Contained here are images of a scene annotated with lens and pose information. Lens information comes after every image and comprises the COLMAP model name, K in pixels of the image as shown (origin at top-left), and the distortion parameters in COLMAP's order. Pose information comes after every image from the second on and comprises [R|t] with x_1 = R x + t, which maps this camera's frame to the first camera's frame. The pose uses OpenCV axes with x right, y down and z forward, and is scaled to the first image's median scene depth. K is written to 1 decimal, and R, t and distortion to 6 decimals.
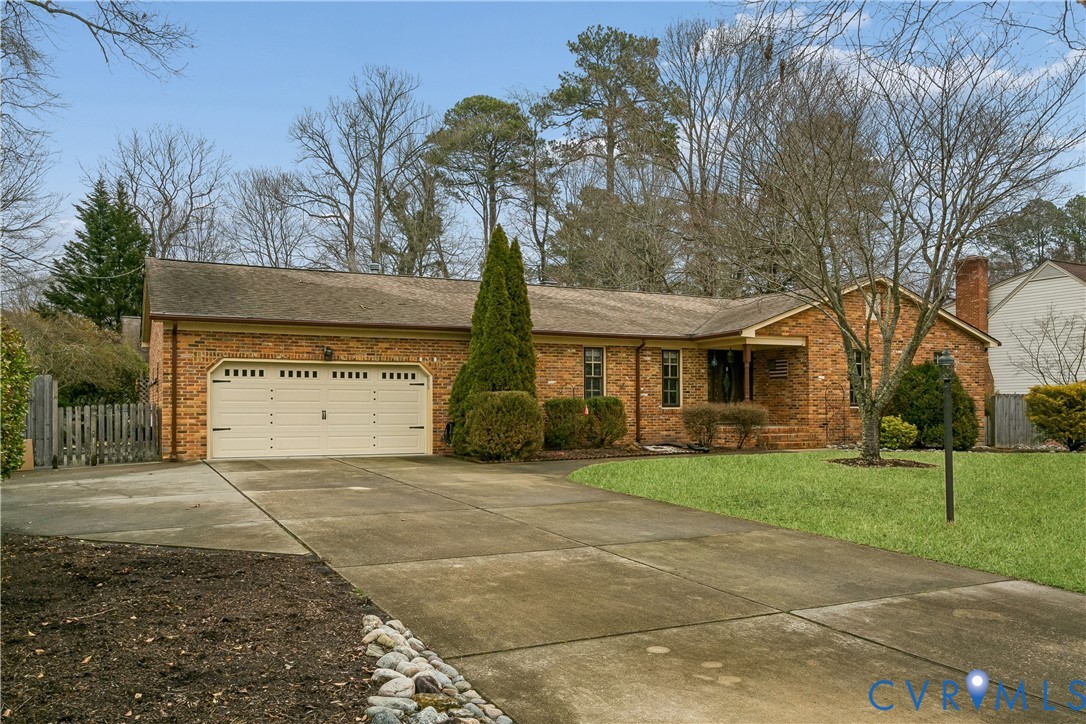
lens RADIAL K [[880.1, 0, 543.0], [0, 880.1, 362.0], [0, 0, 1]] dist [0.003649, 0.000535]
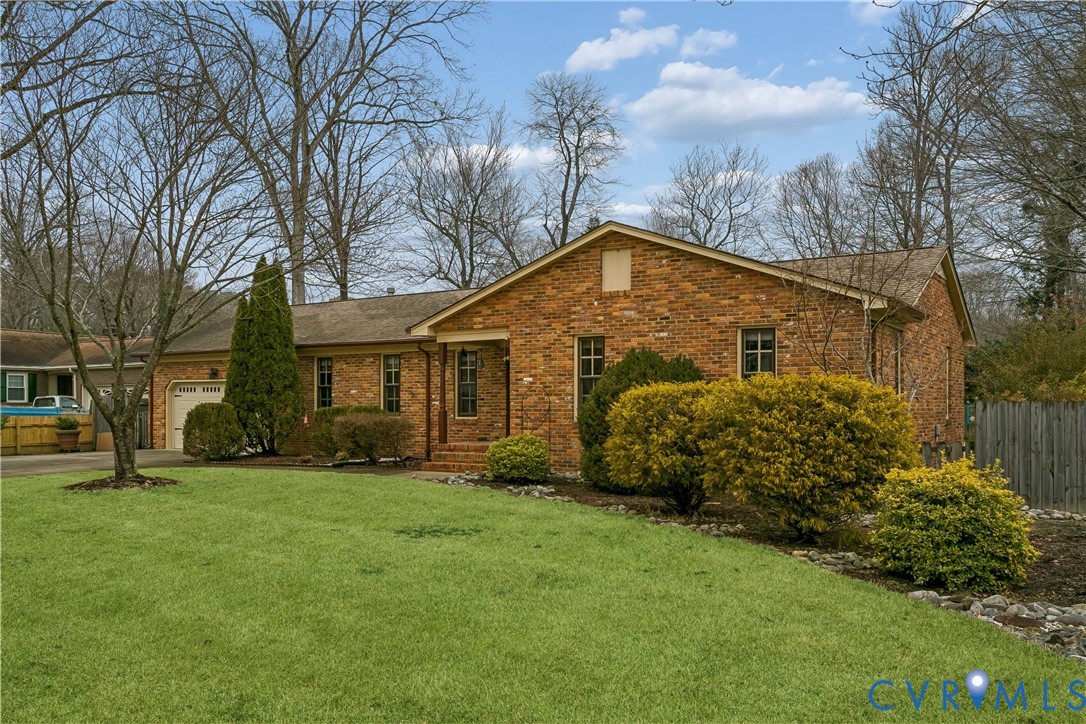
lens RADIAL K [[880.1, 0, 543.0], [0, 880.1, 362.0], [0, 0, 1]] dist [0.003649, 0.000535]
pose [[0.499875, -0.040905, -0.865131, 0.976384], [0.043787, 0.998800, -0.021924, 0.019896], [0.864990, -0.026922, 0.501067, 0.646925]]
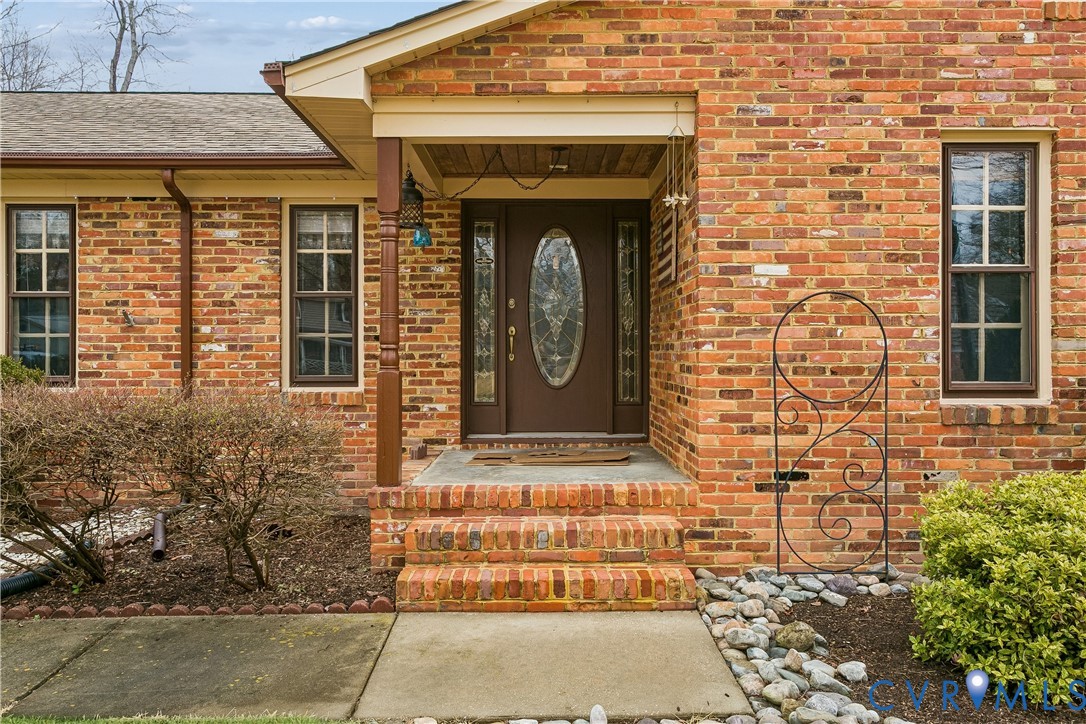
lens RADIAL K [[849.1, 0, 548.5], [0, 849.1, 338.9], [0, 0, 1]] dist [0.005243, 0.001682]
pose [[0.895580, -0.006198, -0.444857, 0.366479], [0.021220, 0.999360, 0.028795, 0.027983], [0.444394, -0.035228, 0.895139, 0.786685]]
